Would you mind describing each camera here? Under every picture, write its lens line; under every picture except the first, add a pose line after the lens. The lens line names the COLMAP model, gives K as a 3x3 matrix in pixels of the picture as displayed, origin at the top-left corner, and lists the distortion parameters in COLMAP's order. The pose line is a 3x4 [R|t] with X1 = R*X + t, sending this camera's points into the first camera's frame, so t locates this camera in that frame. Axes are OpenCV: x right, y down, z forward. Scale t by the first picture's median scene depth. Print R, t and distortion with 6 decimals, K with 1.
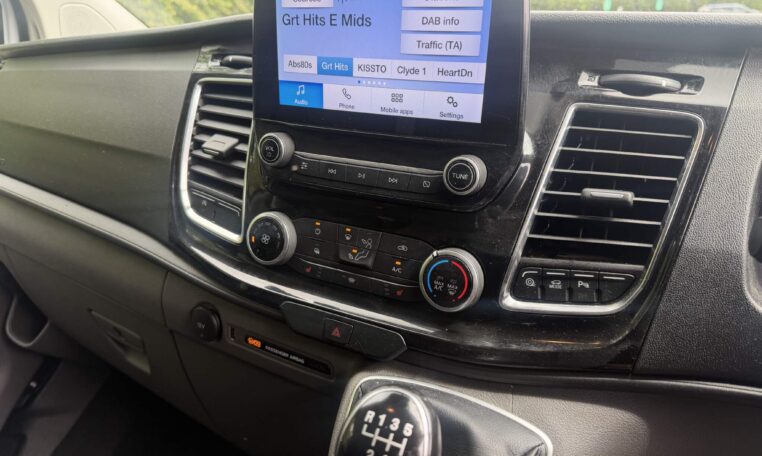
lens RADIAL K [[509.2, 0, 381.0], [0, 509.2, 228.0], [0, 0, 1]] dist [0.112455, -0.000818]
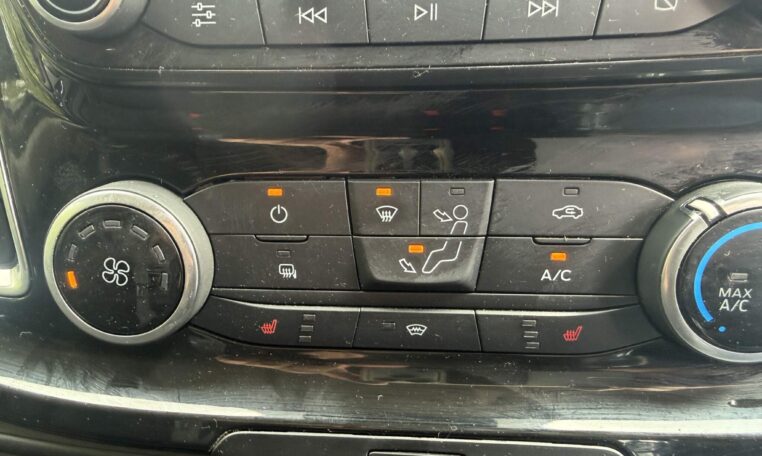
lens RADIAL K [[566.9, 0, 380.4], [0, 566.9, 215.6], [0, 0, 1]] dist [-0.005093, -0.001614]
pose [[0.920585, -0.221067, 0.321951, -0.185768], [0.184835, 0.972823, 0.139470, -0.033013], [-0.344033, -0.068886, 0.936427, 0.635677]]
